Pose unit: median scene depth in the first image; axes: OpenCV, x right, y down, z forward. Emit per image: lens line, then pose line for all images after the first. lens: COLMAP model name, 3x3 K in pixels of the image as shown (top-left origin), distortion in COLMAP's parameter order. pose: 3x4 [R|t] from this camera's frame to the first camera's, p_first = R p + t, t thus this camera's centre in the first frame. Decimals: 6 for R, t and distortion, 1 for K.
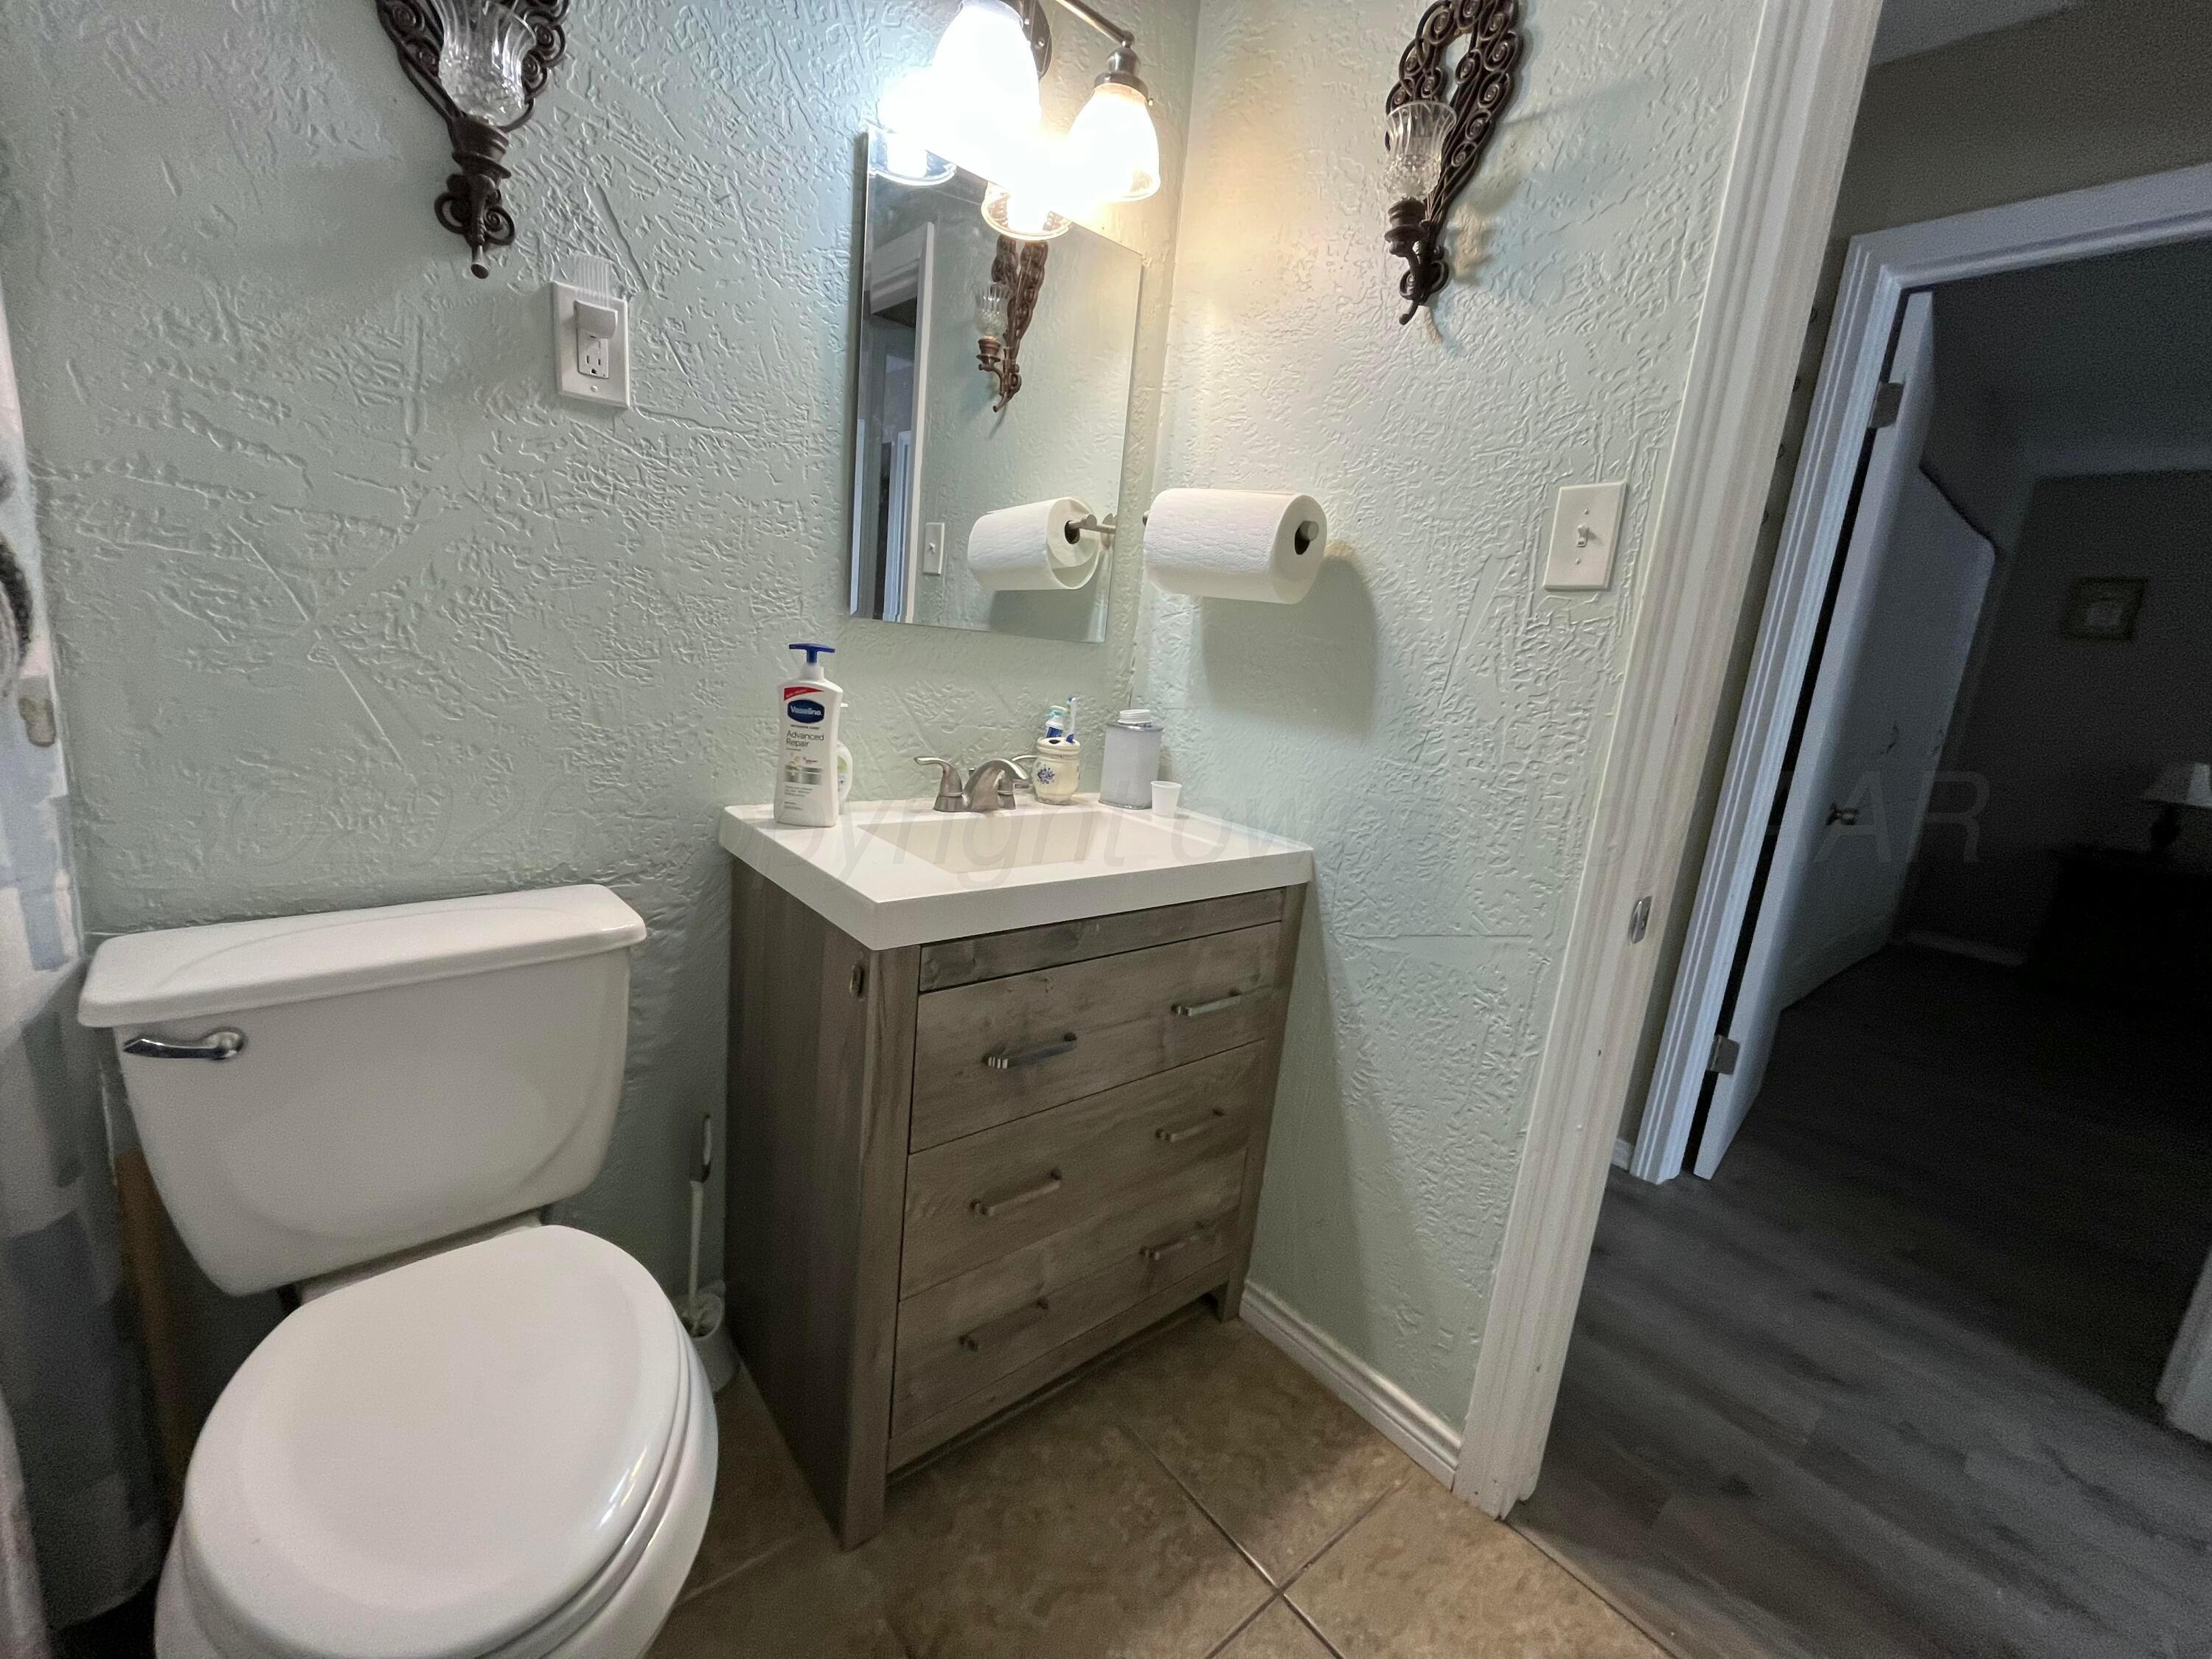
lens RADIAL K [[902.4, 0, 1106.0], [0, 902.4, 829.5], [0, 0, 1]] dist [-0.001291, -0.000067]
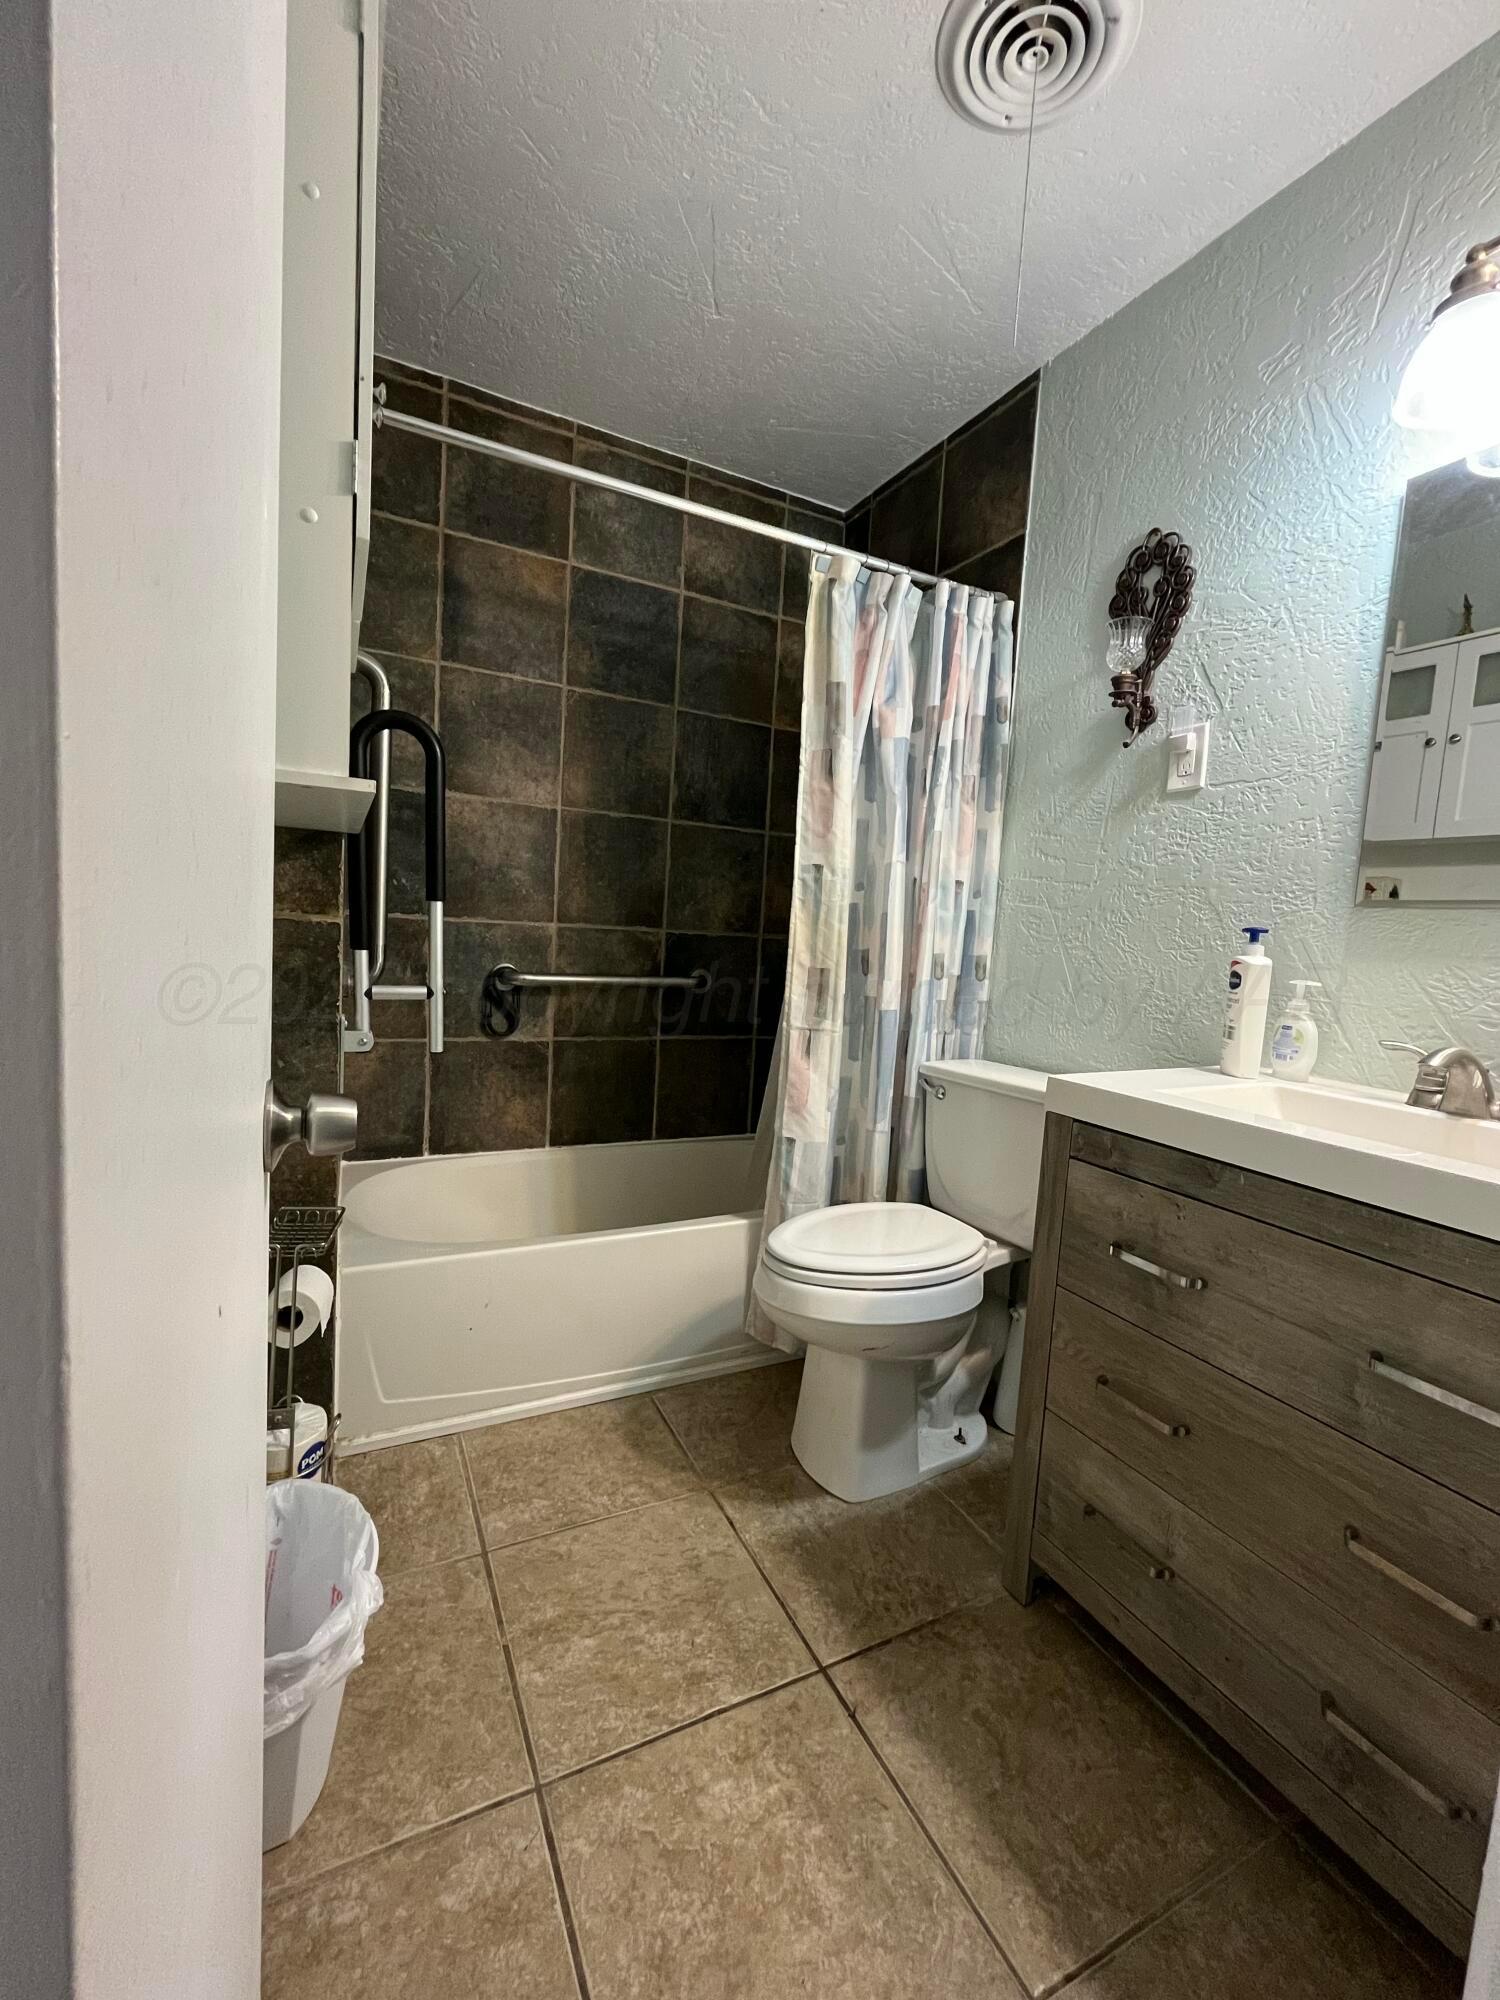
lens RADIAL K [[815.9, 0, 750.0], [0, 815.9, 1000.0], [0, 0, 1]] dist [-0.001291, -0.000067]
pose [[-0.218708, -0.024716, -0.975477, 0.986925], [-0.278156, 0.959782, 0.038046, 0.040994], [0.935305, 0.279656, -0.216787, 0.685771]]
